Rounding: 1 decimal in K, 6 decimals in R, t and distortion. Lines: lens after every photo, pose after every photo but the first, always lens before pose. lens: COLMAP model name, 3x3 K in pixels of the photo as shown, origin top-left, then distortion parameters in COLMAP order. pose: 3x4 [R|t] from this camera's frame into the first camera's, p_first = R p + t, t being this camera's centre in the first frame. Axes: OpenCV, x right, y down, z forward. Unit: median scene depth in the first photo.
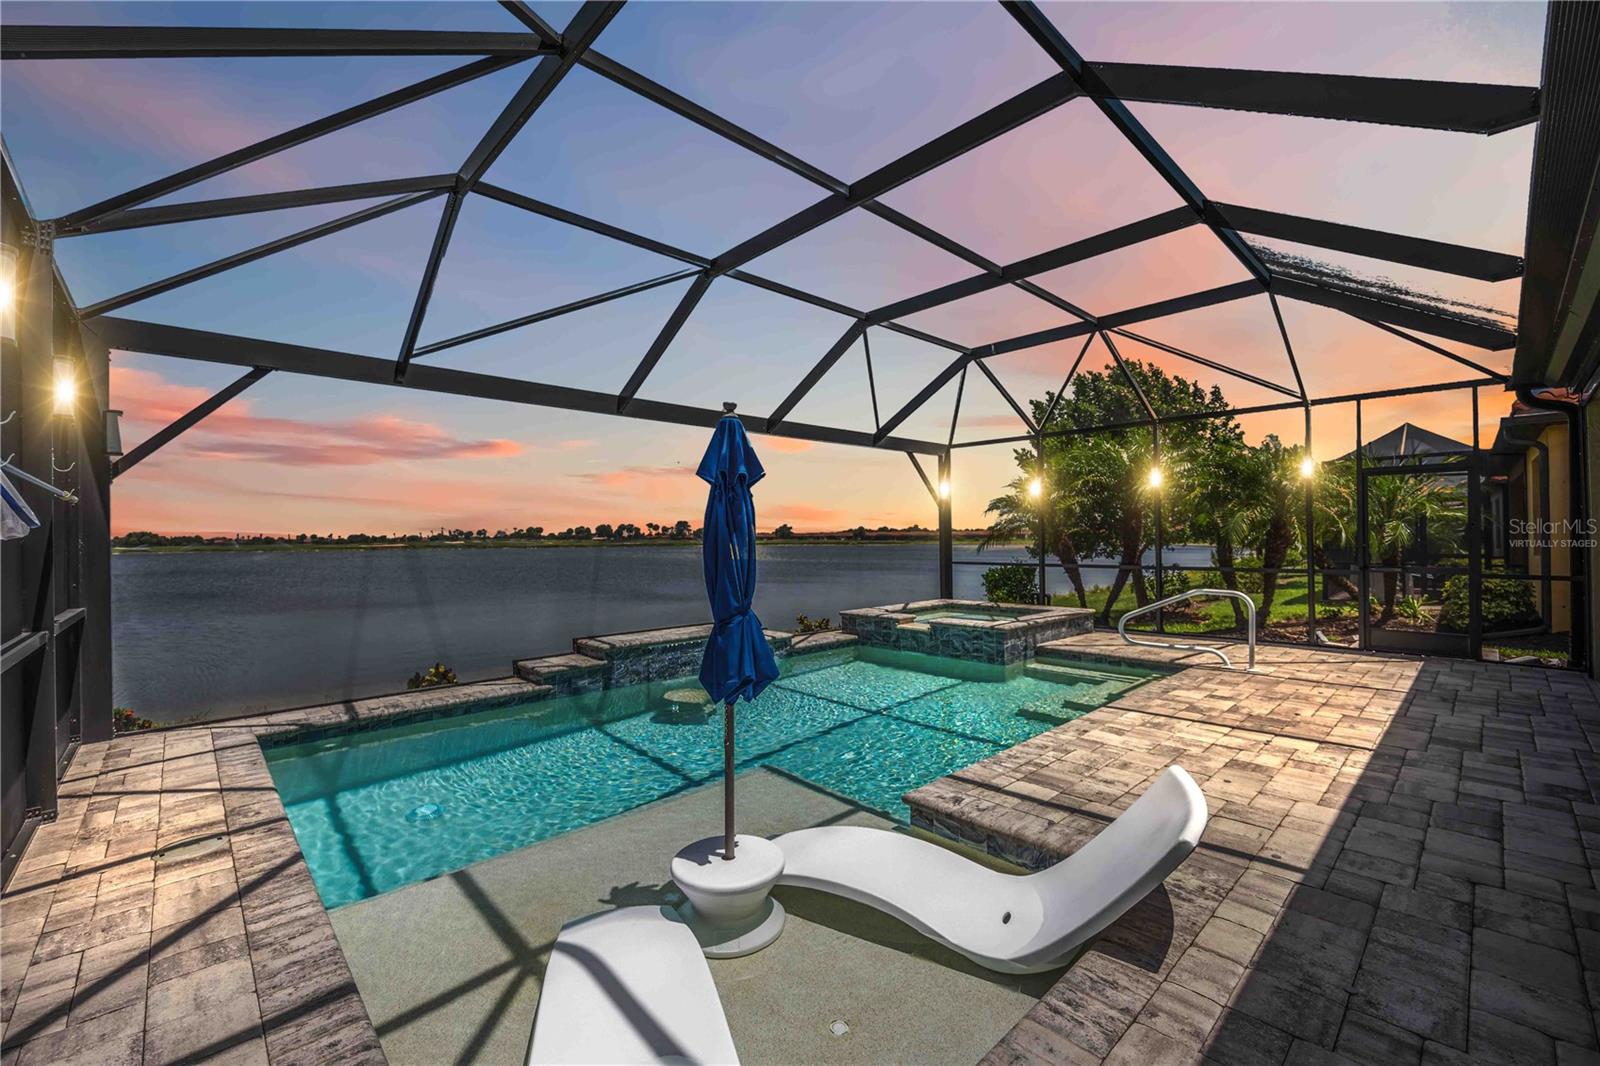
lens RADIAL K [[664.2, 0, 800.0], [0, 664.2, 533.0], [0, 0, 1]] dist [-0.011433, 0.000234]
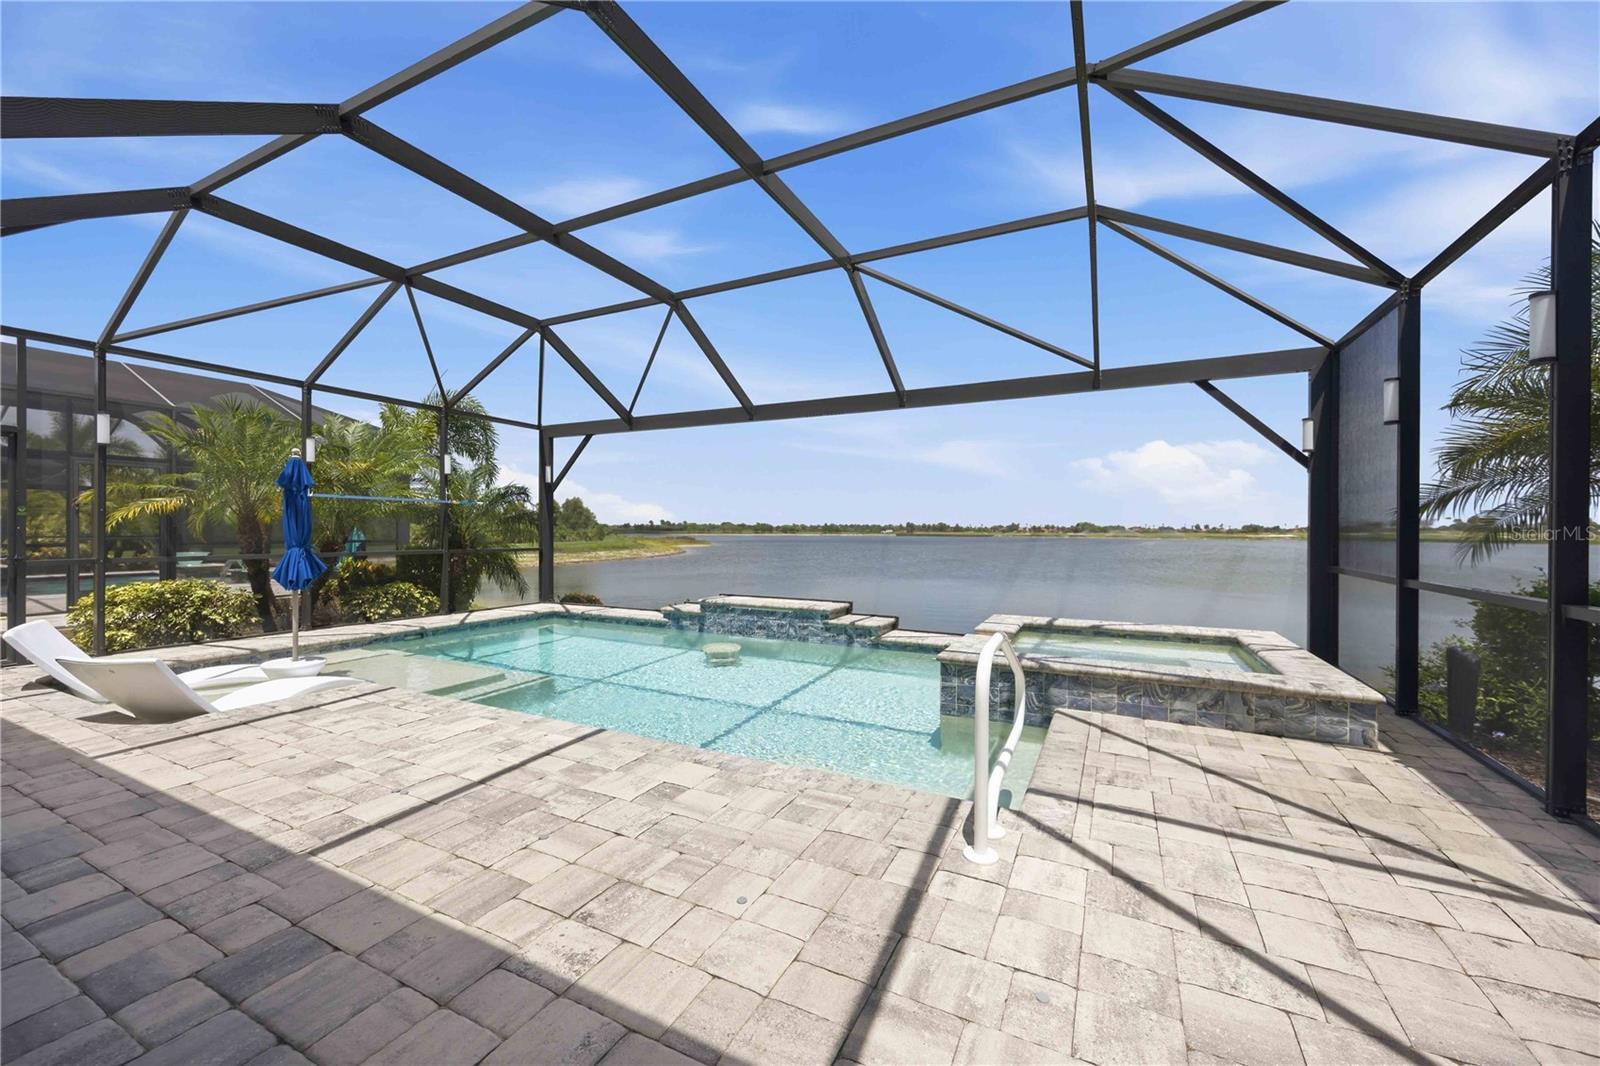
lens RADIAL K [[625.1, 0, 803.0], [0, 625.1, 534.8], [0, 0, 1]] dist [-0.001243, 0.000167]
pose [[0.340102, 0.017985, -0.940217, 1.195991], [-0.000697, 0.999822, 0.018873, 0.018723], [0.940388, -0.005763, 0.340054, 0.946177]]
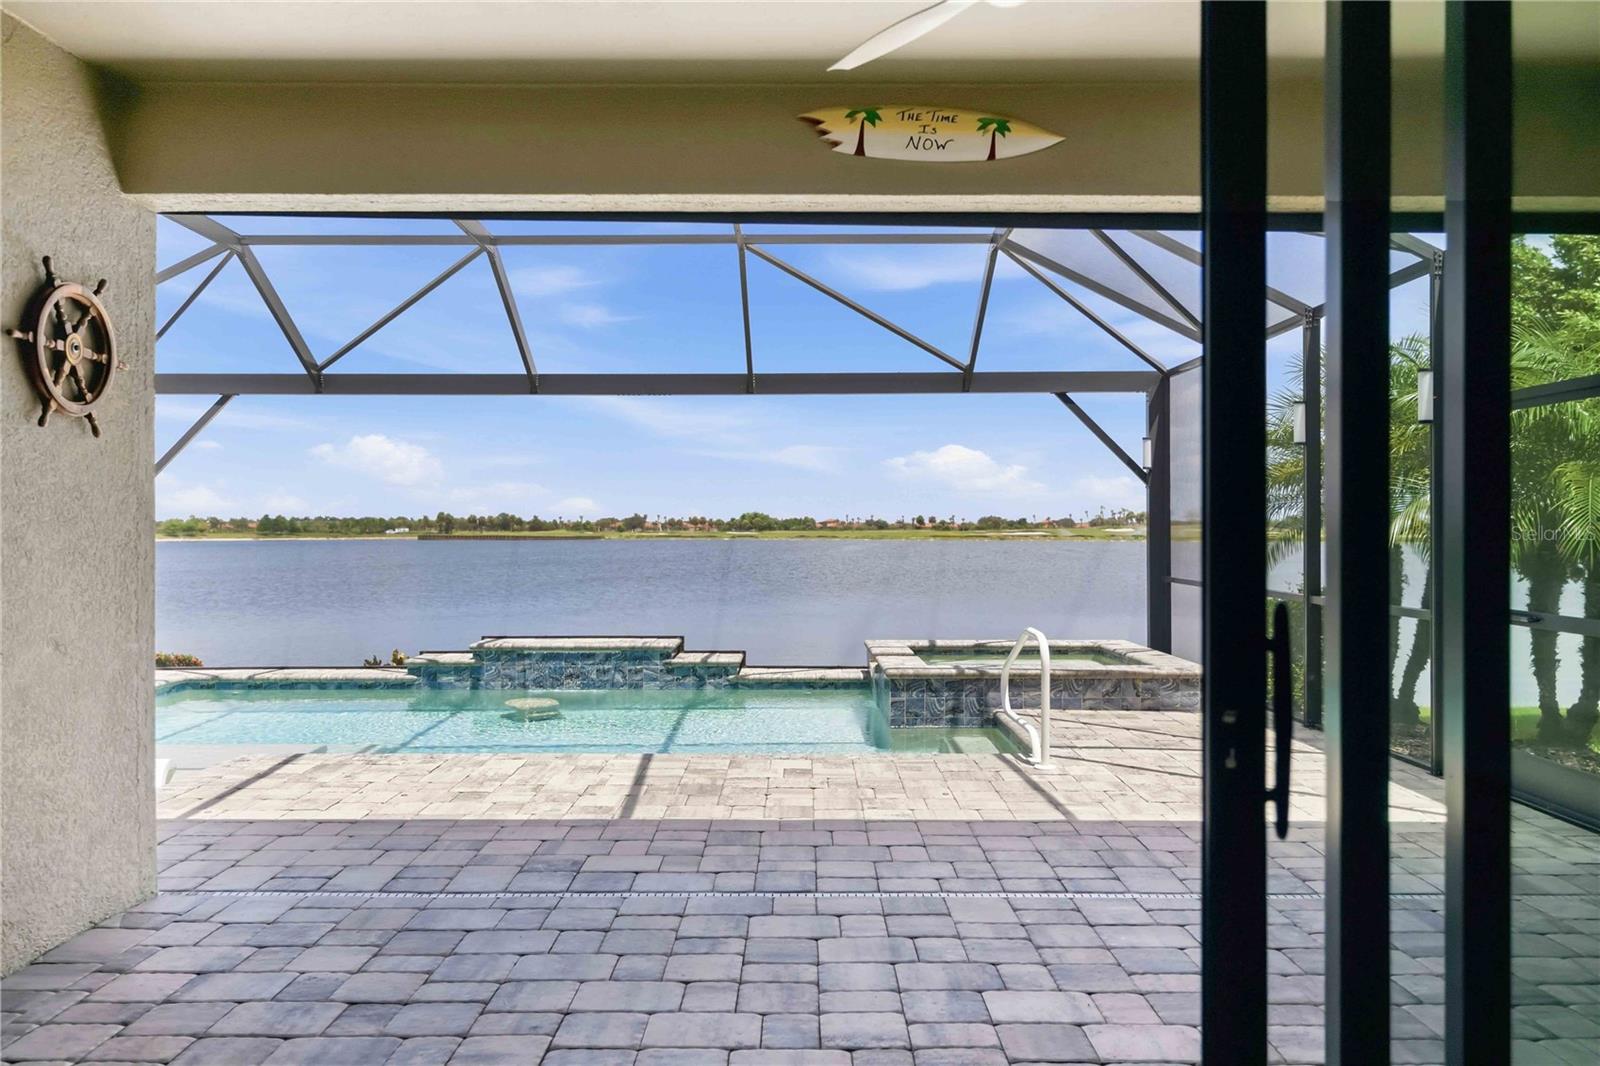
lens RADIAL K [[1191.7, 0, 800.0], [0, 1191.7, 533.0], [0, 0, 1]] dist [0.002594, -0.000356]
pose [[0.726046, 0.011583, -0.687548, 1.522588], [-0.000827, 0.999872, 0.015971, -0.022597], [0.687645, -0.011027, 0.725963, 0.093832]]
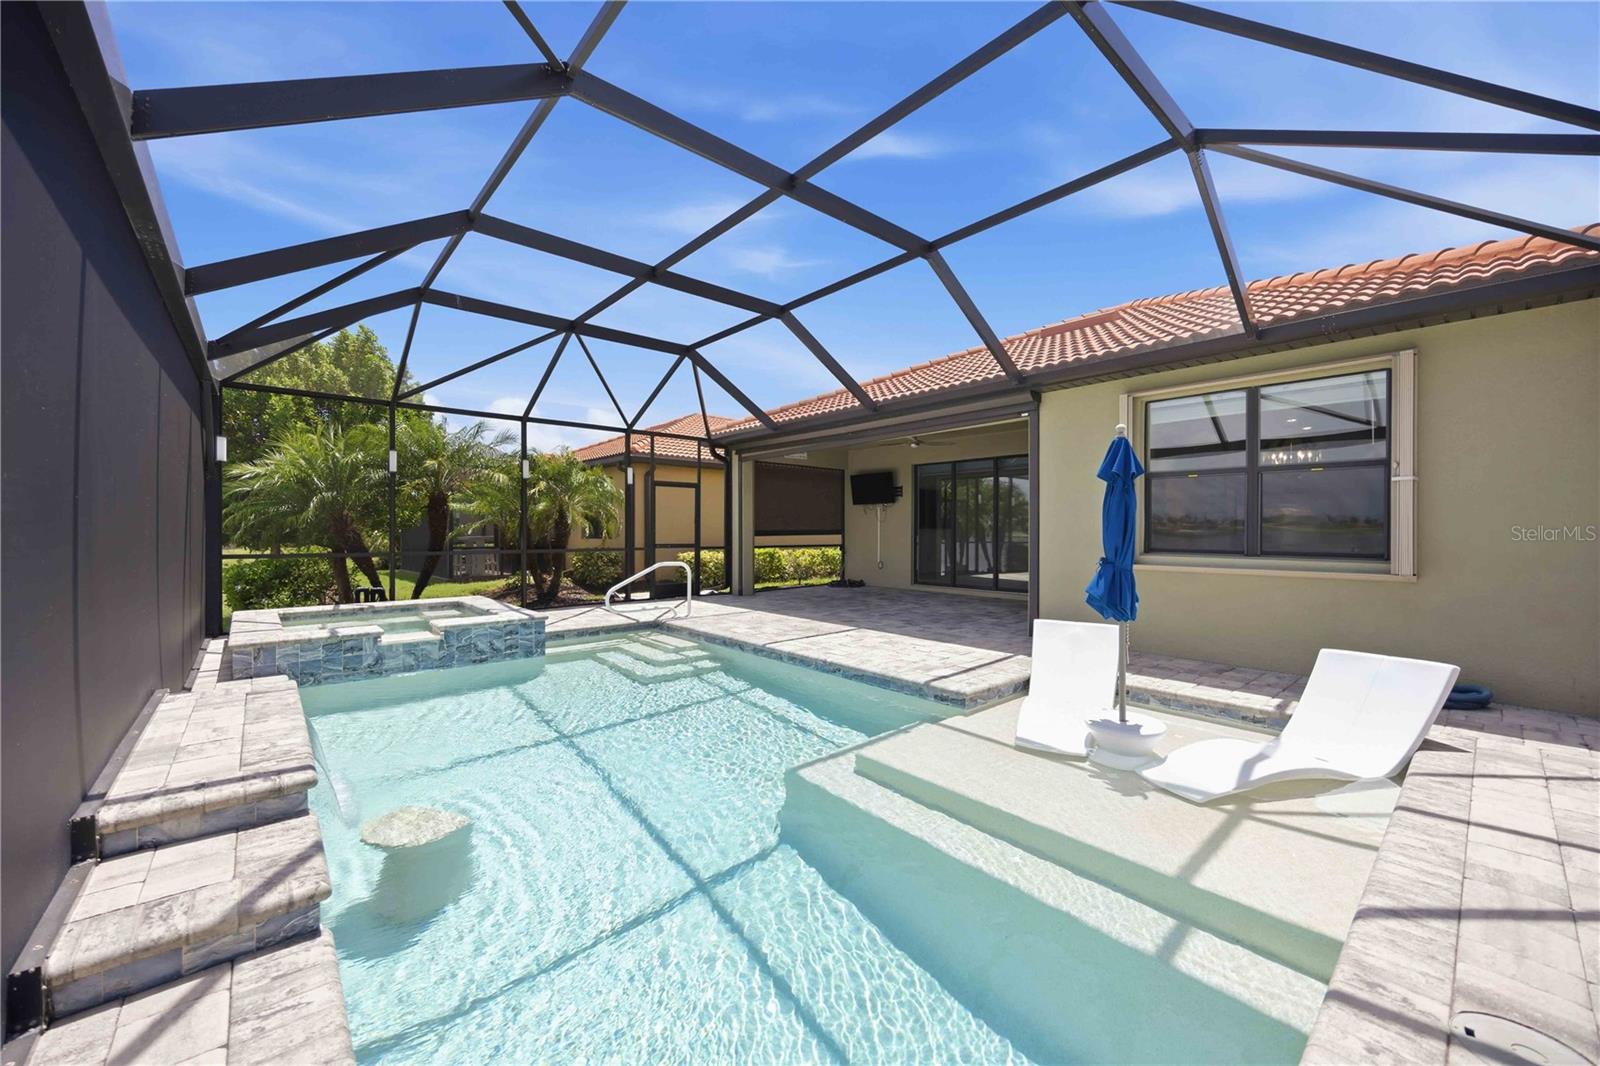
lens RADIAL K [[613.1, 0, 798.5], [0, 613.1, 530.8], [0, 0, 1]] dist [-0.001882, -0.000071]
pose [[0.034587, 0.008853, 0.999362, -0.797656], [-0.012840, 0.999882, -0.008413, 0.035187], [-0.999319, -0.012540, 0.034696, 0.871888]]
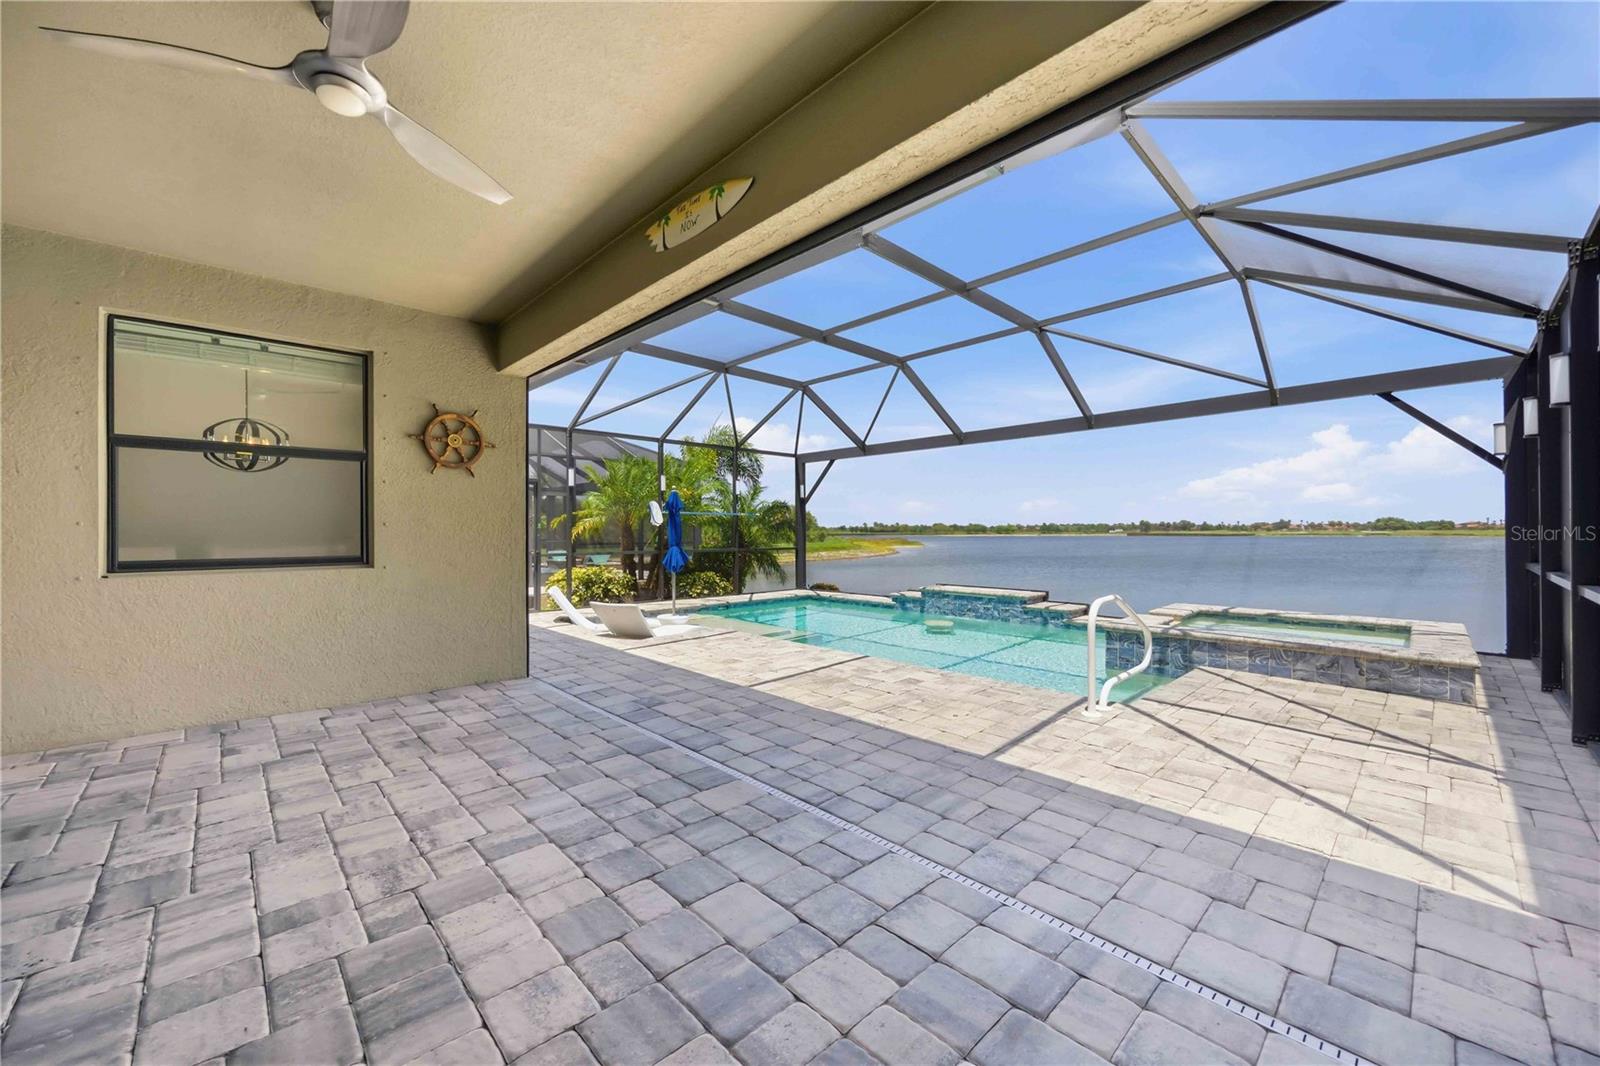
lens RADIAL K [[613.1, 0, 798.5], [0, 613.1, 530.8], [0, 0, 1]] dist [-0.001882, -0.000071]
pose [[0.001260, 0.008393, -0.999964, 1.601820], [0.012326, 0.999889, 0.008408, 0.008219], [0.999923, -0.012336, 0.001156, 0.842980]]
